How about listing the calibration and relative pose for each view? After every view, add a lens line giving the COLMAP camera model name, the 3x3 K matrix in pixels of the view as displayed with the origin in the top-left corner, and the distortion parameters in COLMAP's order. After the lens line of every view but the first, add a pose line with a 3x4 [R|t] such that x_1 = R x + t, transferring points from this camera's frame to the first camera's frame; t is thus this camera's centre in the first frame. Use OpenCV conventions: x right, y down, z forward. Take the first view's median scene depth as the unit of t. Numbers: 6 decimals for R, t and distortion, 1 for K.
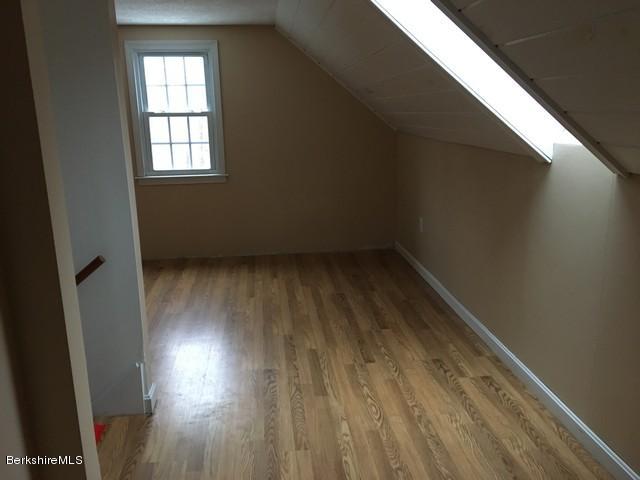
lens RADIAL K [[541.3, 0, 318.9], [0, 541.3, 240.0], [0, 0, 1]] dist [0.056790, -0.029679]
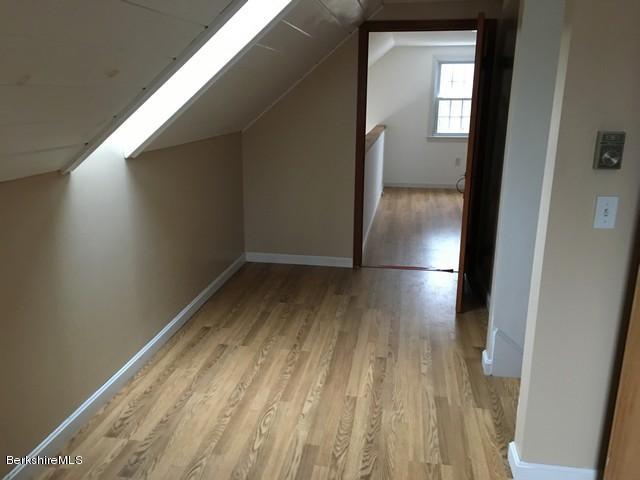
lens RADIAL K [[541.3, 0, 319.2], [0, 541.3, 241.0], [0, 0, 1]] dist [0.056790, -0.029679]
pose [[-0.964220, -0.056146, 0.259090, -0.228128], [0.074812, 0.879965, 0.469110, -0.431842], [-0.254329, 0.471708, -0.844280, 1.697268]]
